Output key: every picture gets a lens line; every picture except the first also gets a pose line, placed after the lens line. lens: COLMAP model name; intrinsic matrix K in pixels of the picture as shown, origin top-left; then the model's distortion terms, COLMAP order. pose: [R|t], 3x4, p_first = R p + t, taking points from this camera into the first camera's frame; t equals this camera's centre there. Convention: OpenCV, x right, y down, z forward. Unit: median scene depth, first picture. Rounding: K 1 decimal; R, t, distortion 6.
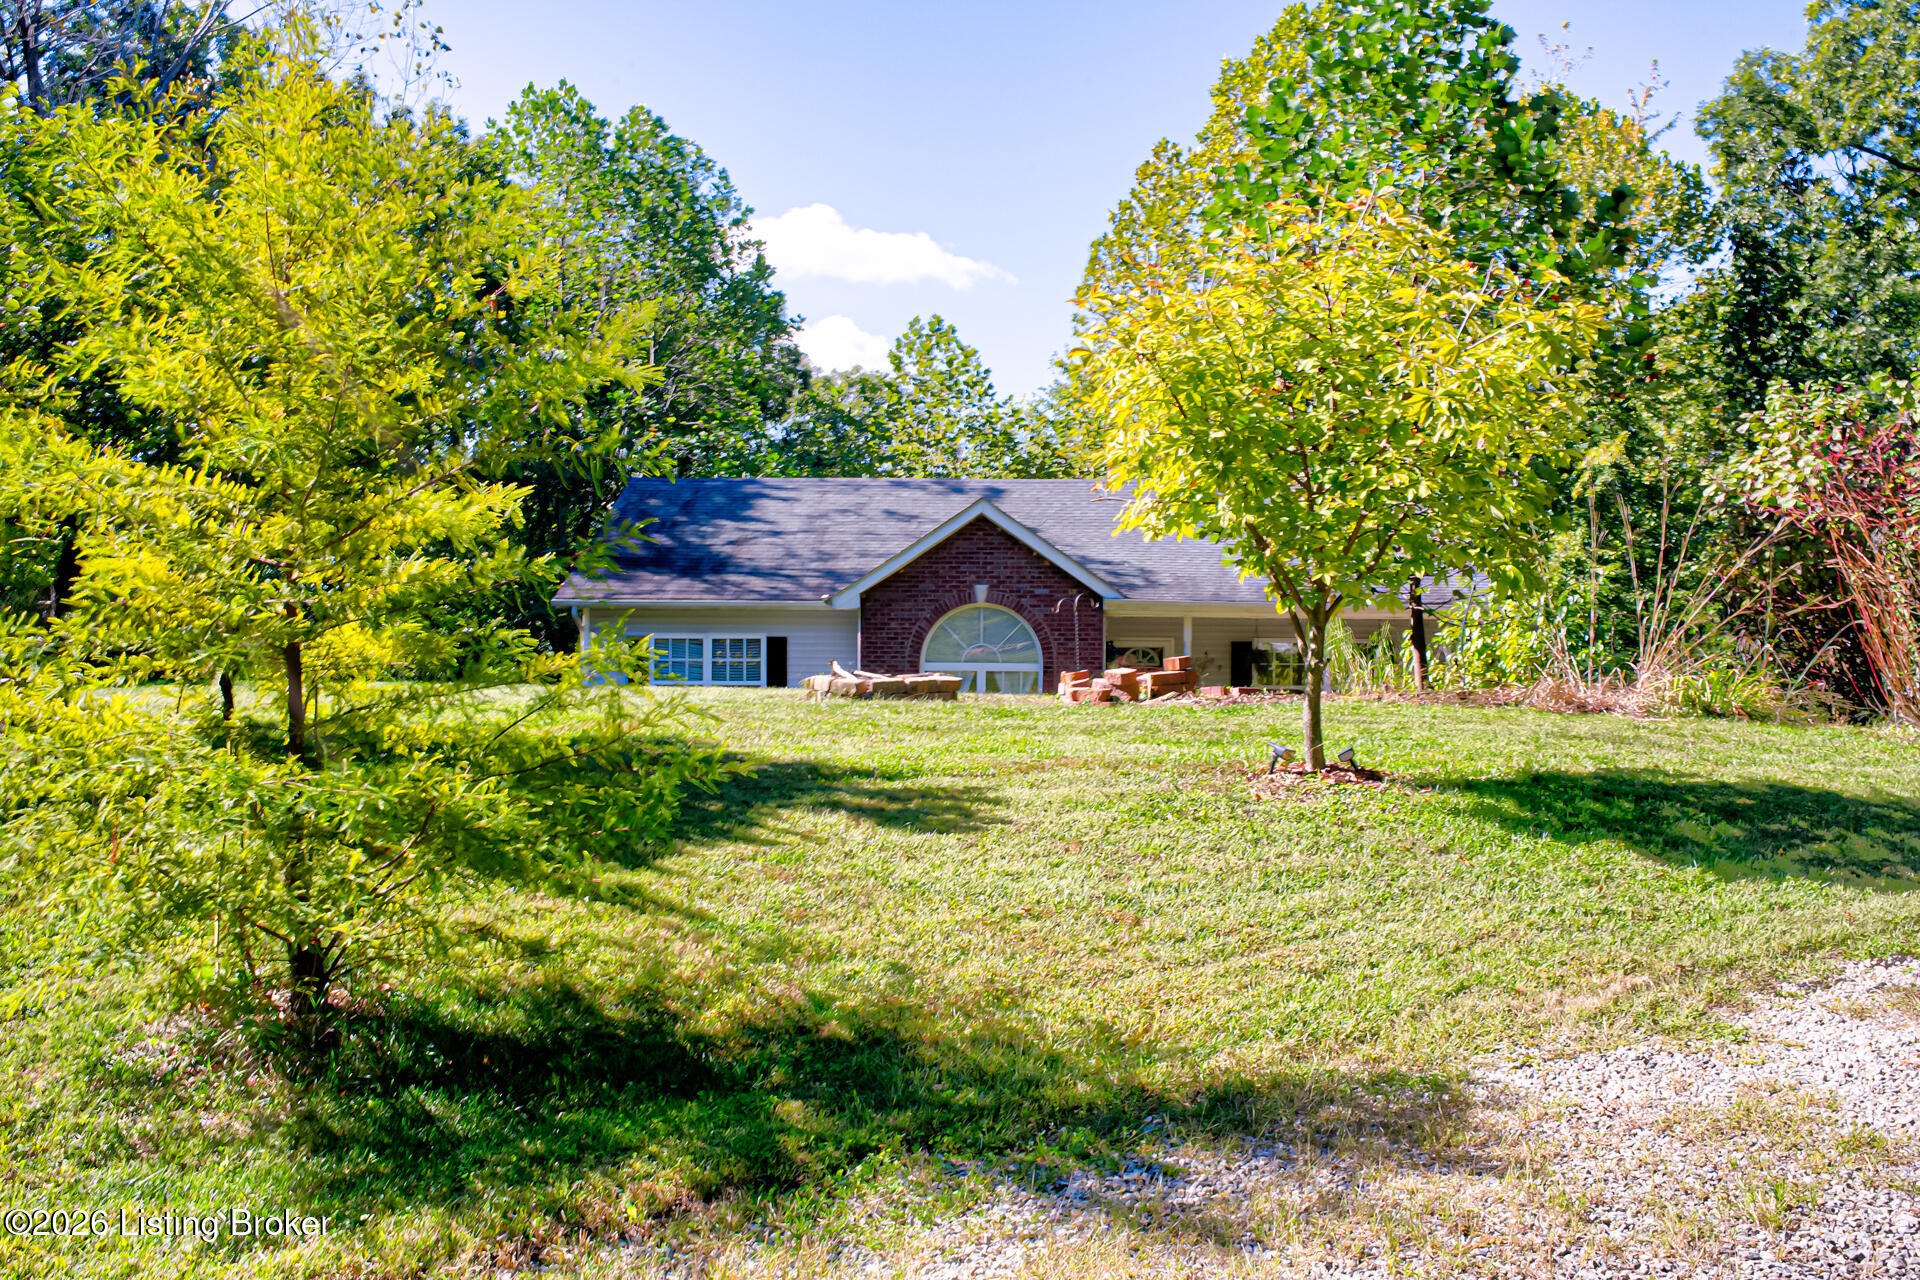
lens RADIAL K [[1838.6, 0, 958.2], [0, 1838.6, 643.4], [0, 0, 1]] dist [0.011061, 0.000000]
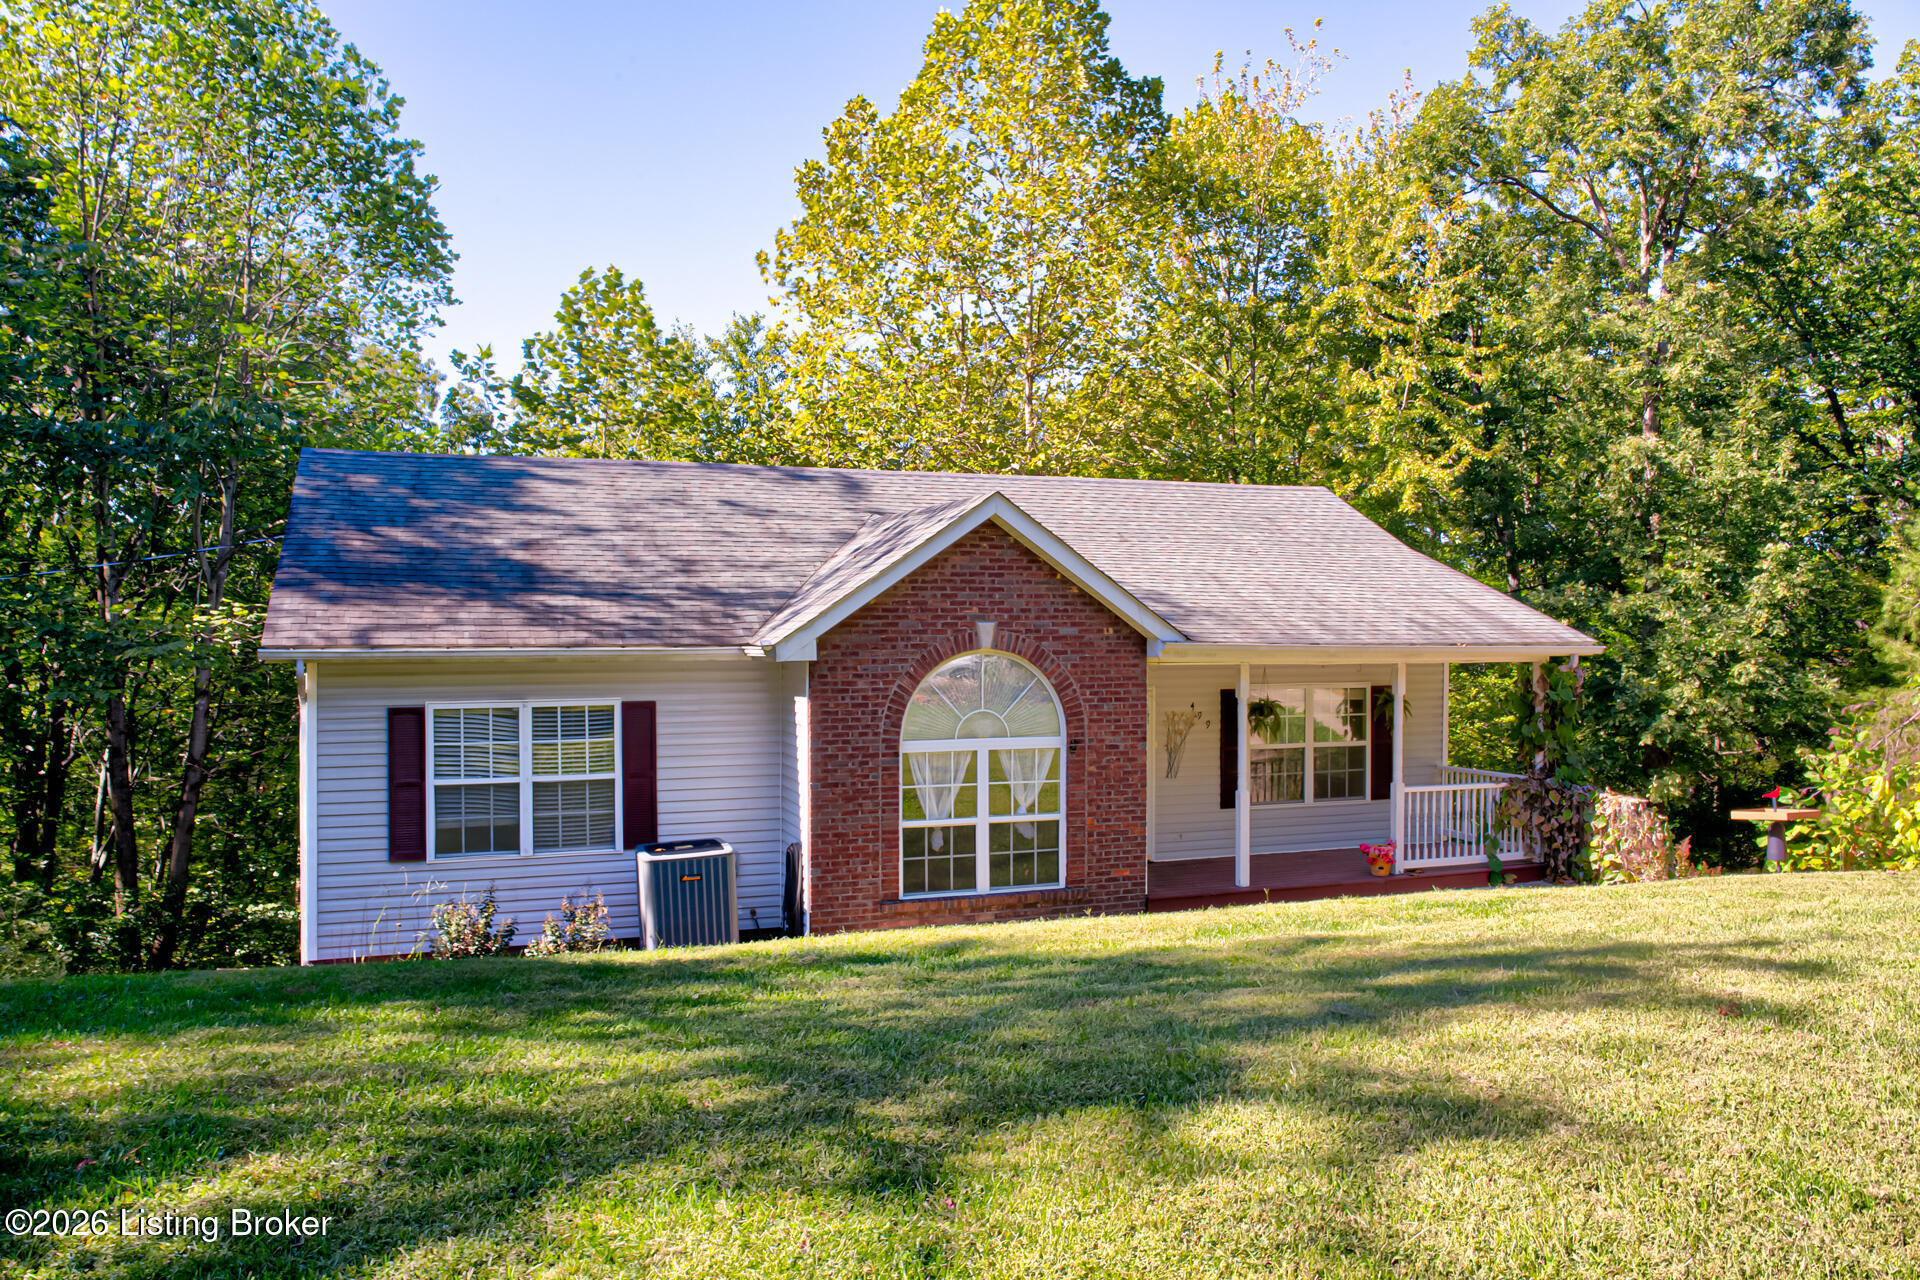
lens RADIAL K [[1490.4, 0, 963.0], [0, 1490.4, 641.3], [0, 0, 1]] dist [-0.030896, 0.002689]
pose [[0.924812, 0.001907, 0.380419, -0.186891], [-0.005816, 0.999941, 0.009125, -0.028695], [-0.380379, -0.010652, 0.924769, 0.504811]]
